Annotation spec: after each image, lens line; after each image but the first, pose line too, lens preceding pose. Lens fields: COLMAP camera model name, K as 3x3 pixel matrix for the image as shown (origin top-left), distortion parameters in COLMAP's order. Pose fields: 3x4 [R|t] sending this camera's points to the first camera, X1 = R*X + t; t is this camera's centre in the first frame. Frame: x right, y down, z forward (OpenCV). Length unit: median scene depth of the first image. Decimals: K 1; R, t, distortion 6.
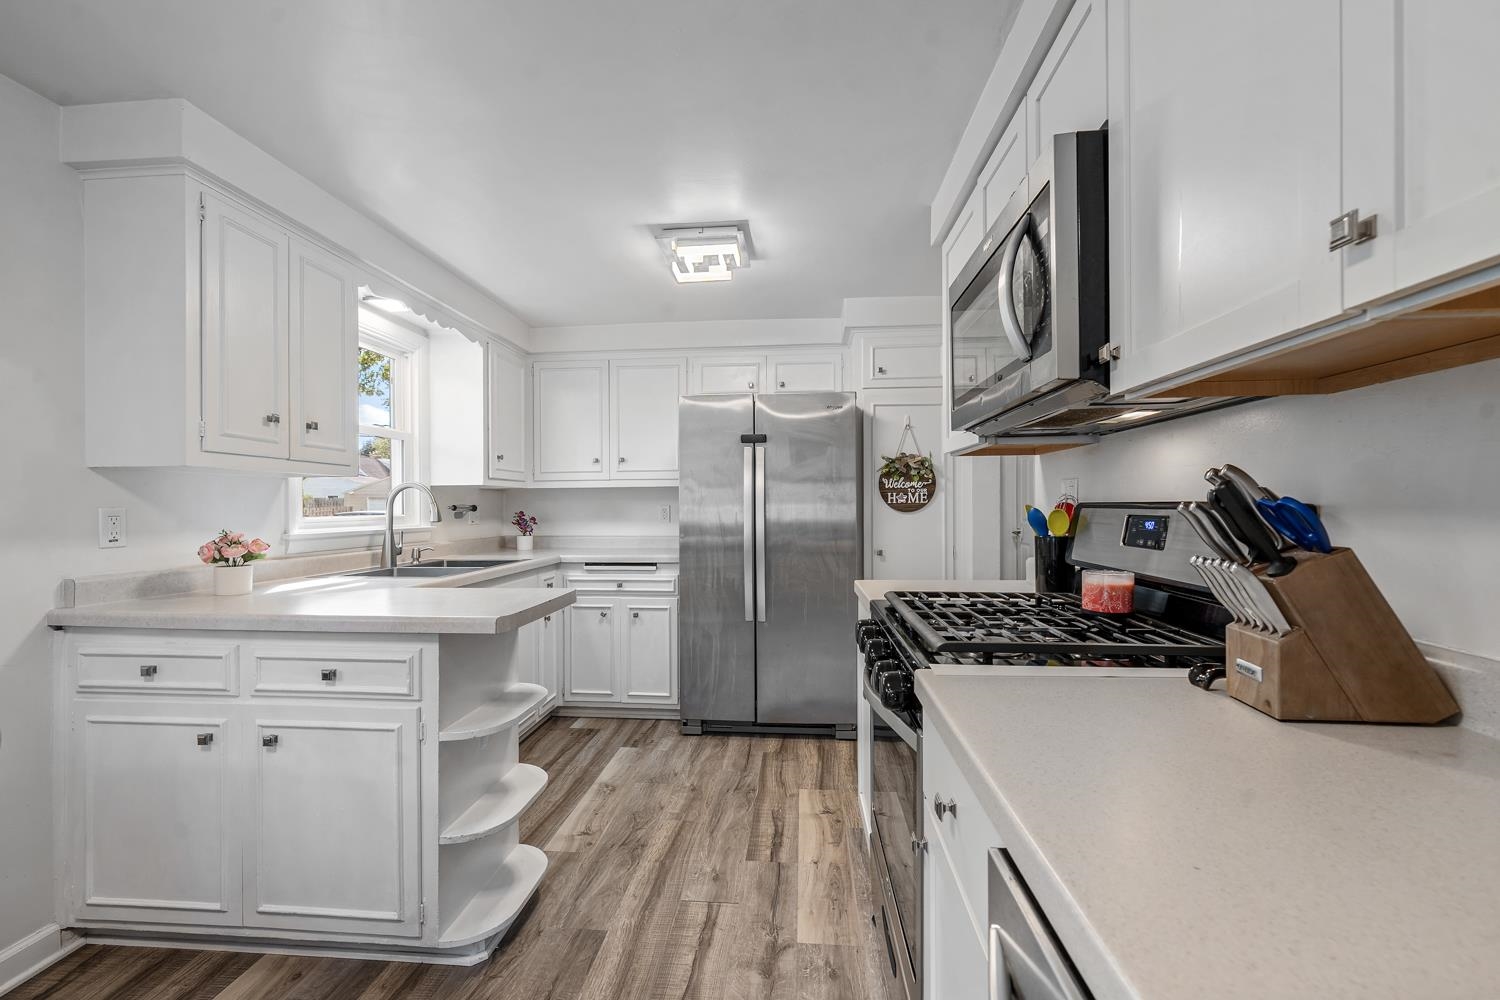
lens RADIAL K [[618.1, 0, 750.7], [0, 618.1, 503.0], [0, 0, 1]] dist [-0.008807, -0.000047]
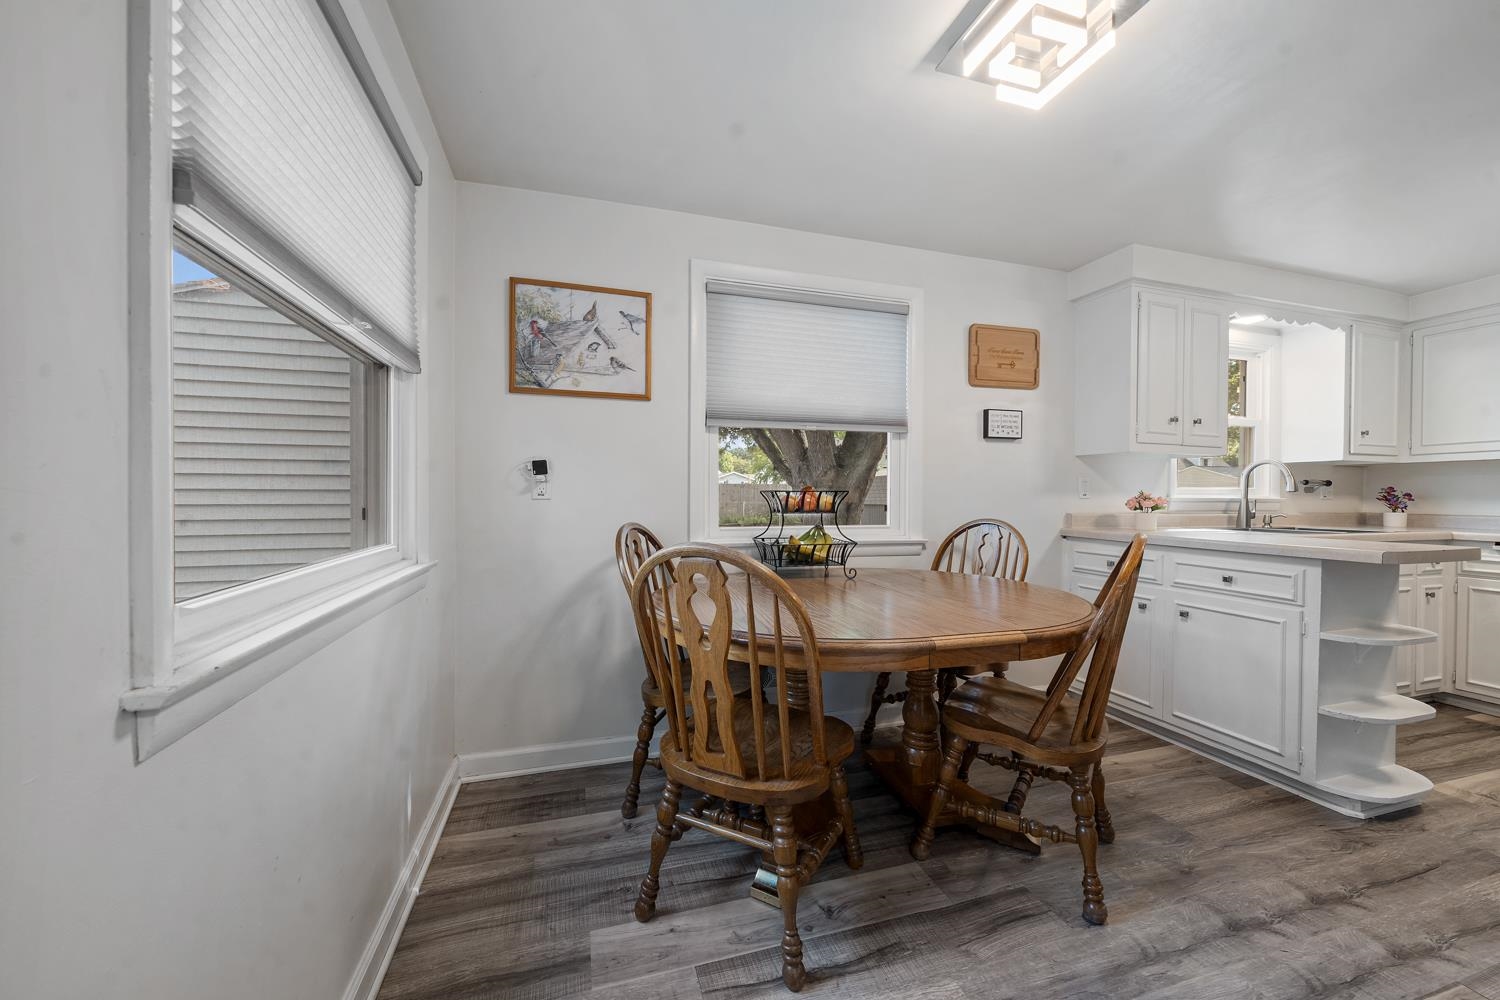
lens RADIAL K [[556.6, 0, 741.8], [0, 556.6, 500.4], [0, 0, 1]] dist [-0.005891, 0.000411]
pose [[0.360903, 0.015717, -0.932471, 0.135389], [-0.006130, 0.999876, 0.014480, 0.052244], [0.932583, 0.000490, 0.360955, -0.503105]]
